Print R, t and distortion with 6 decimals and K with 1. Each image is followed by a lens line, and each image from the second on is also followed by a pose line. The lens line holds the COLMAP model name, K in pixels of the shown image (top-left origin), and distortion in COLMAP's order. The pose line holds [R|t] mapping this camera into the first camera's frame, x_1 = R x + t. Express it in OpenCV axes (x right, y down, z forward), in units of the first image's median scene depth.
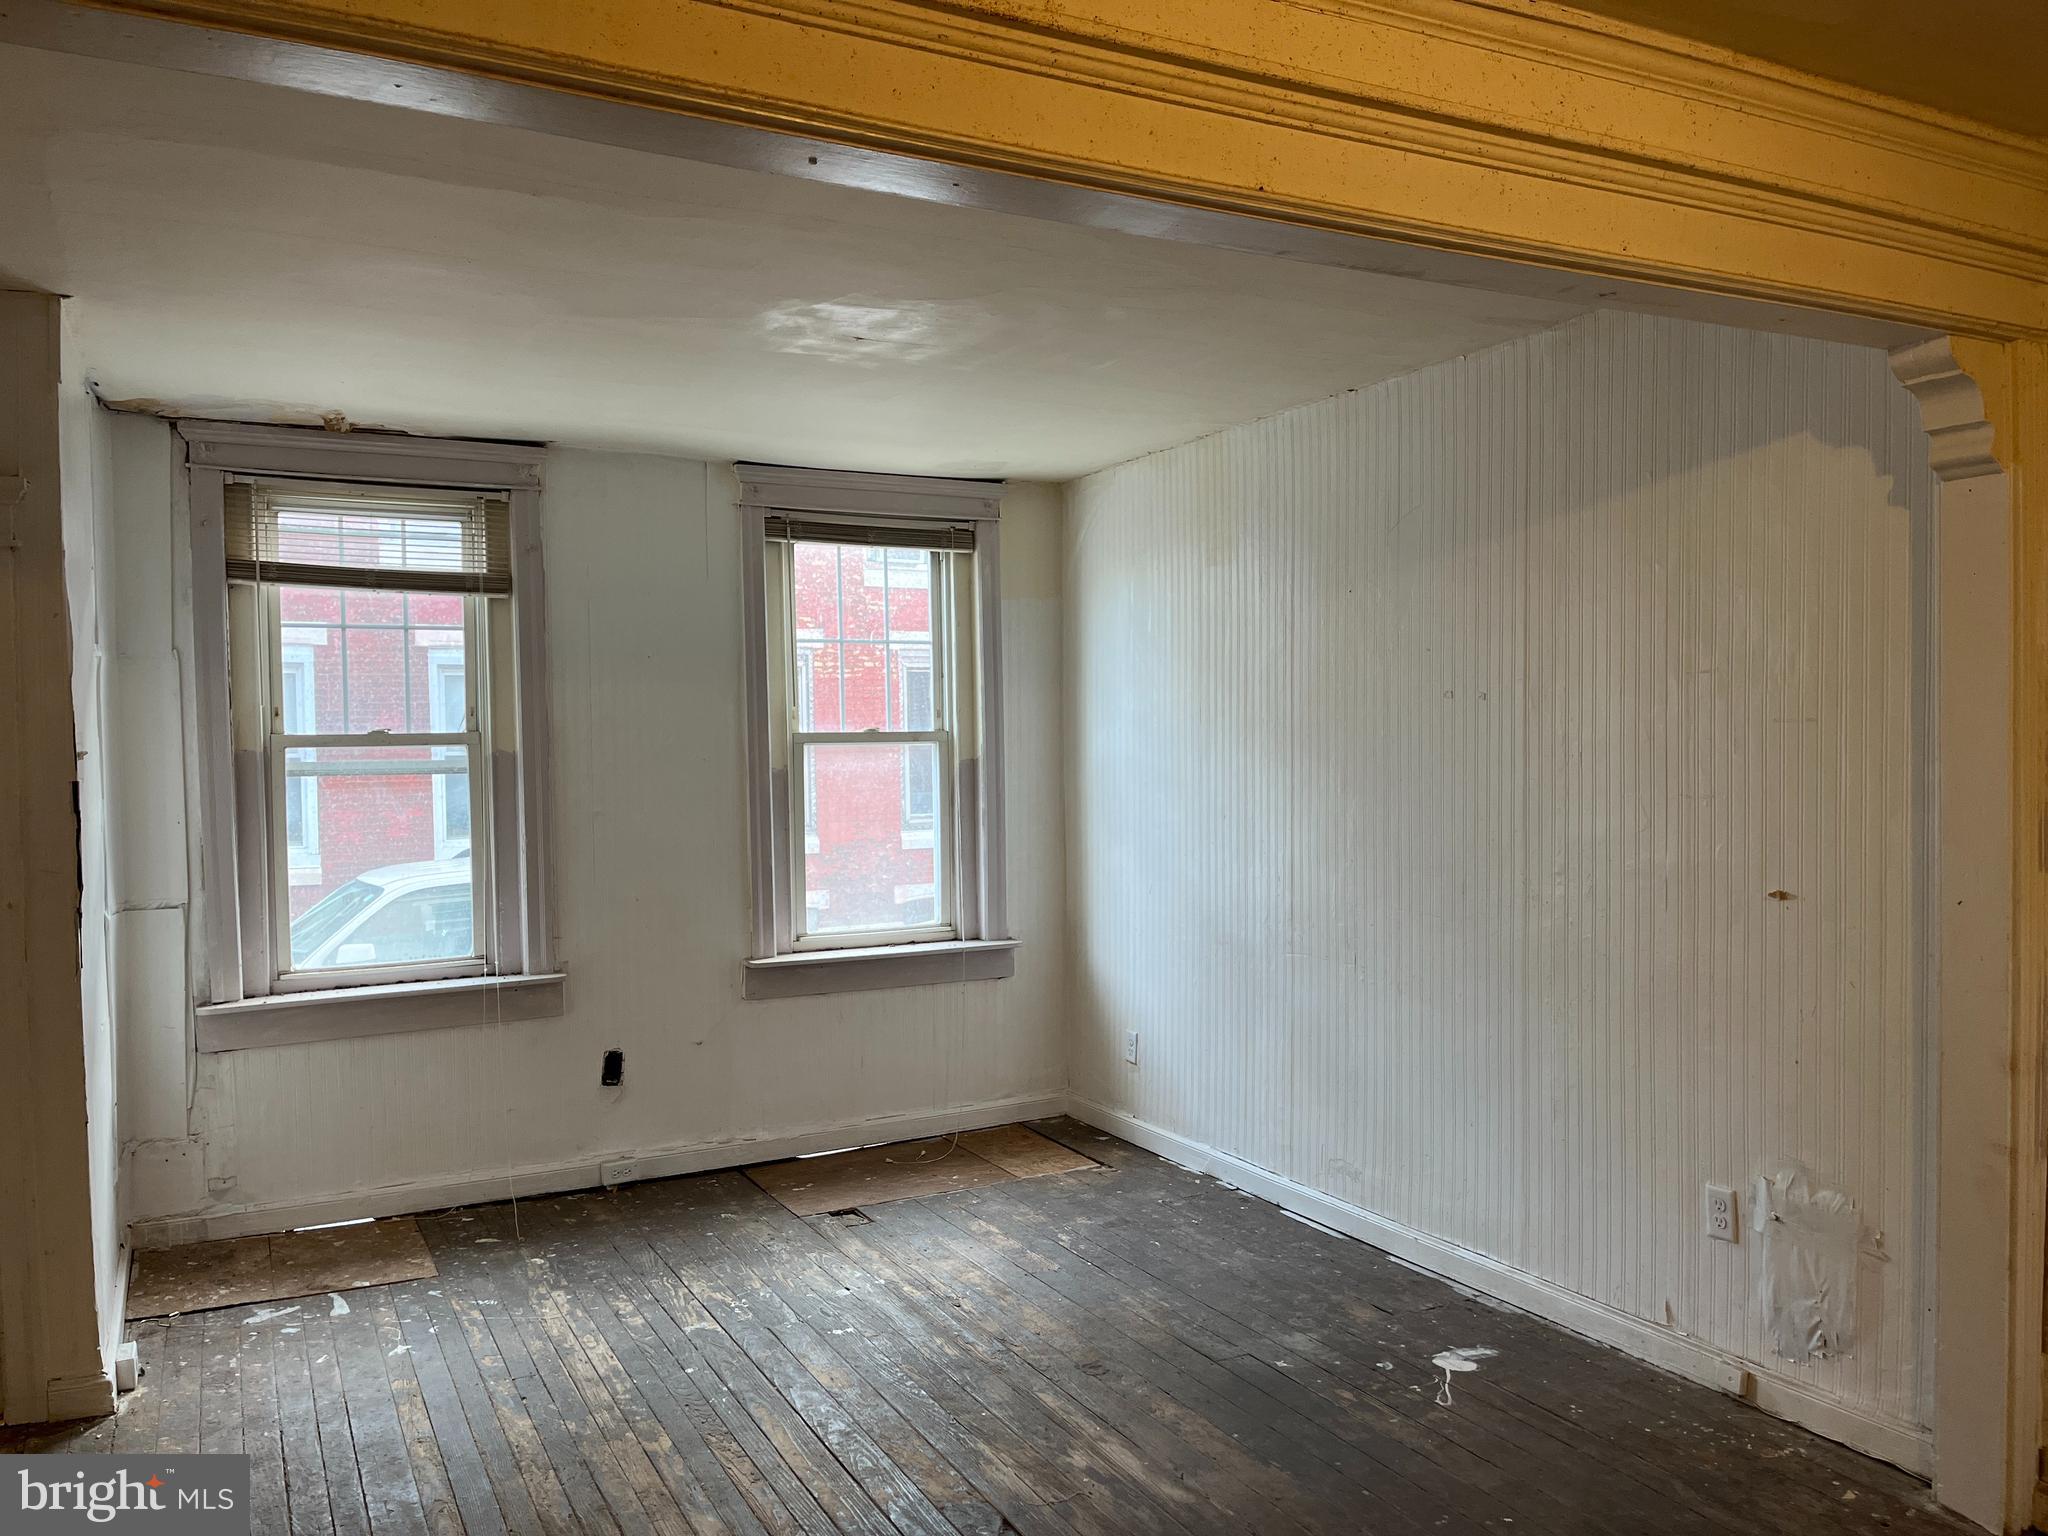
lens RADIAL K [[1534.8, 0, 1020.6], [0, 1534.8, 776.1], [0, 0, 1]] dist [-0.001839, -0.002769]
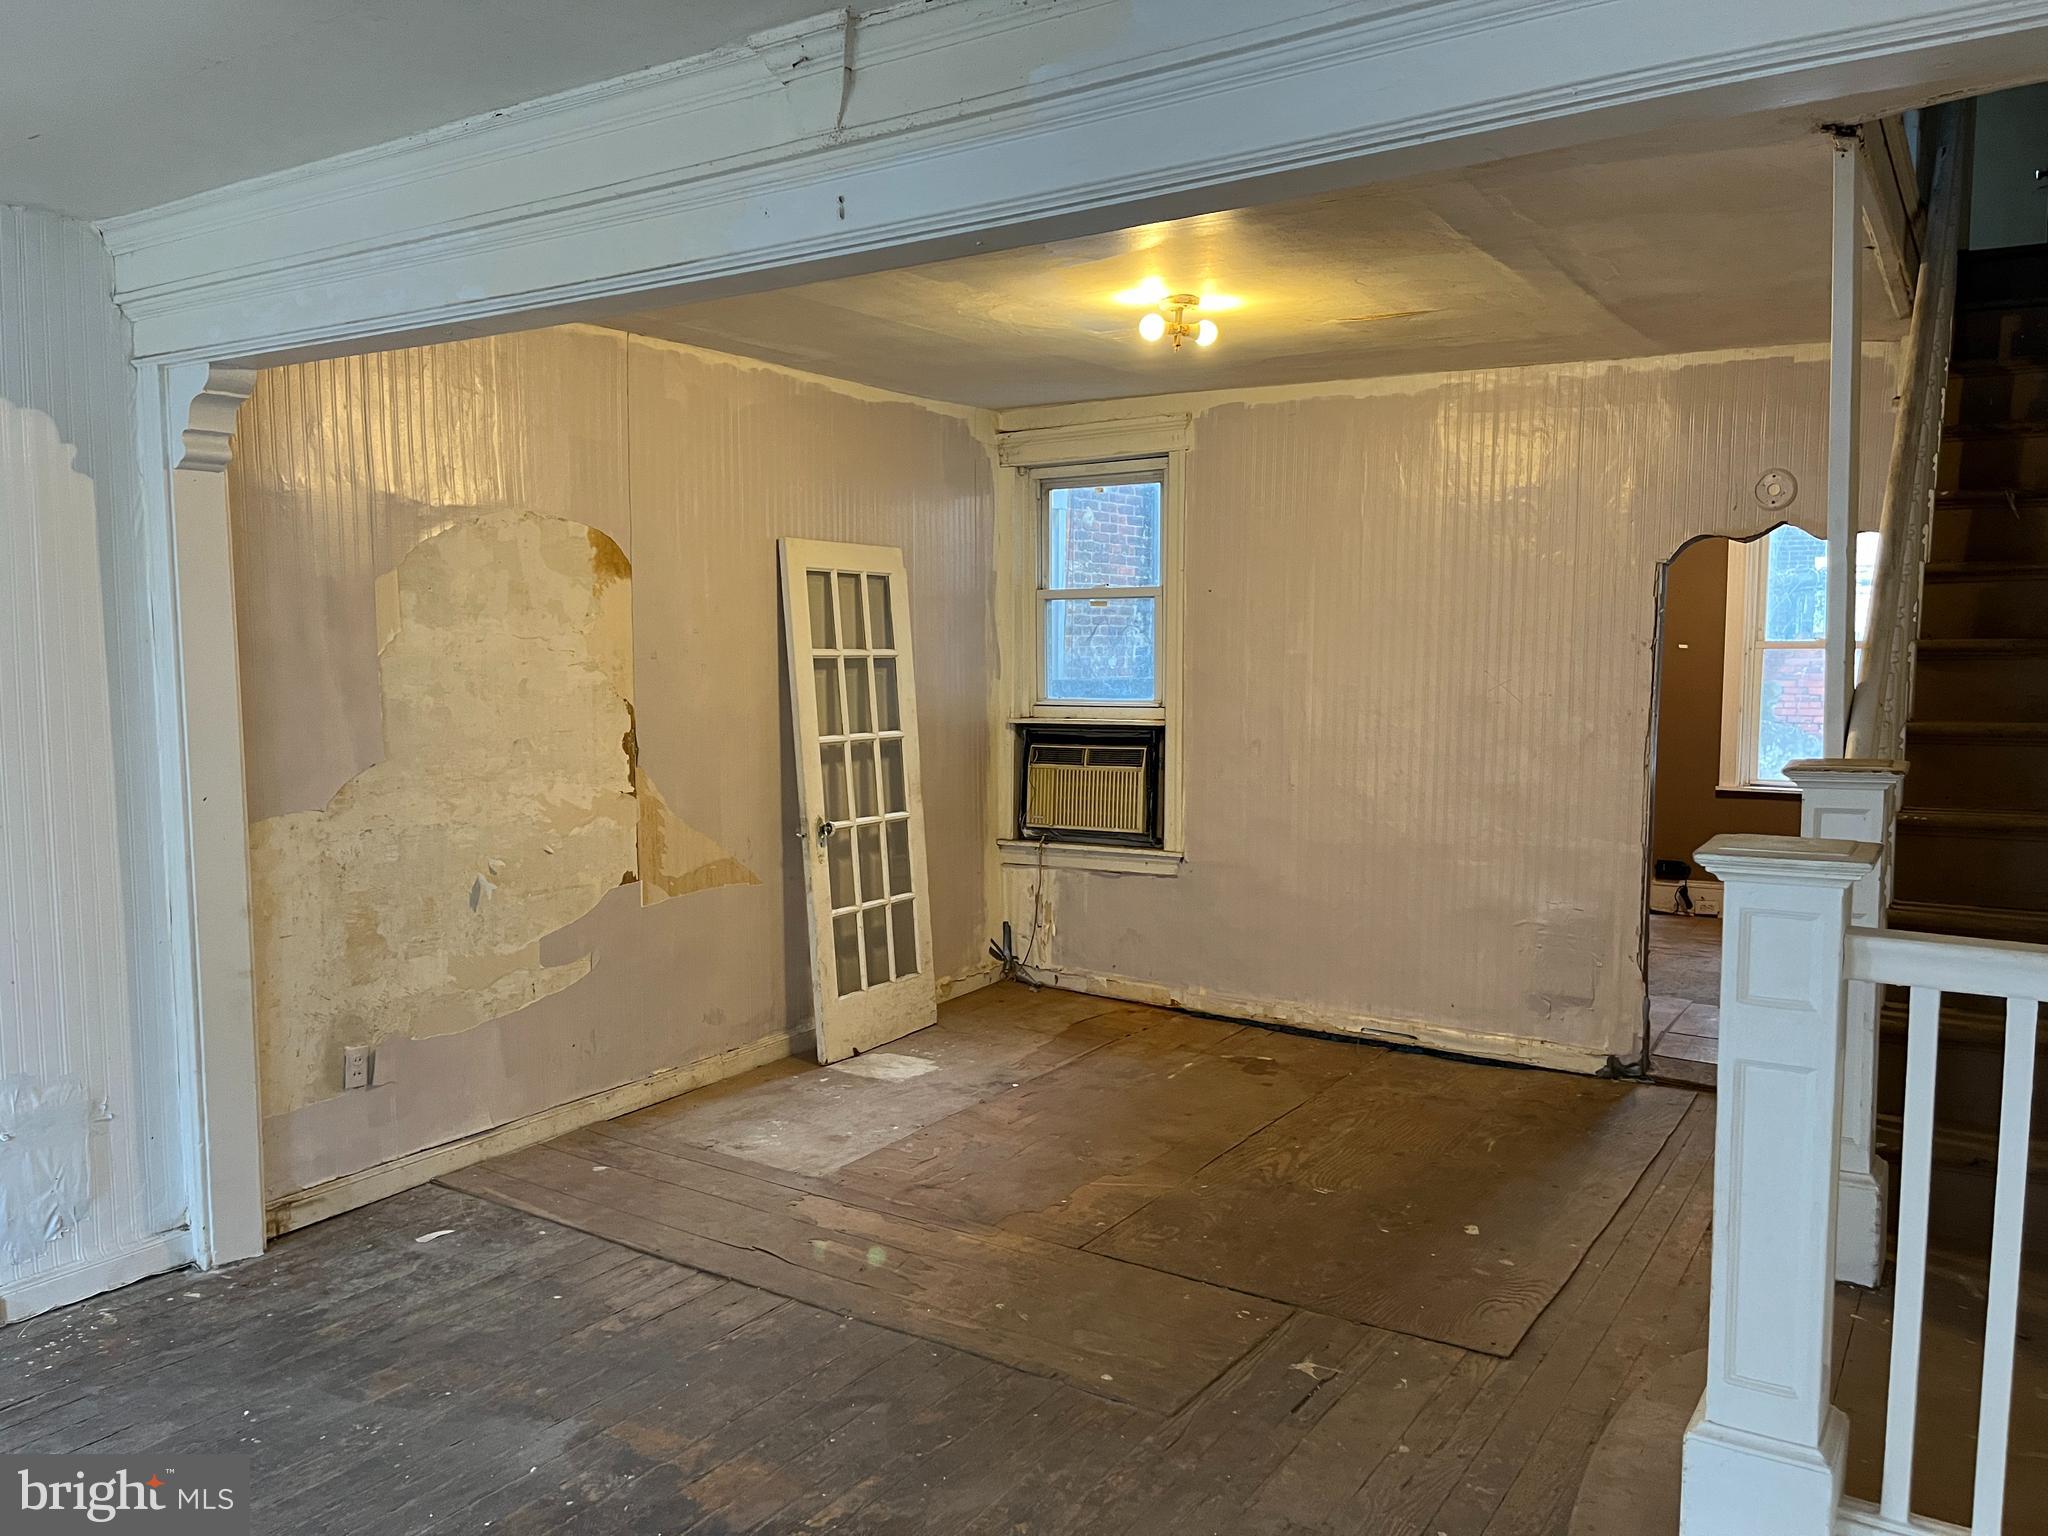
lens RADIAL K [[1534.8, 0, 1023.9], [0, 1534.8, 772.8], [0, 0, 1]] dist [-0.001839, -0.002769]
pose [[-0.486382, -0.063641, 0.871426, -0.778474], [0.028198, 0.995681, 0.088454, -0.033133], [-0.873291, 0.067595, -0.482487, 0.933459]]
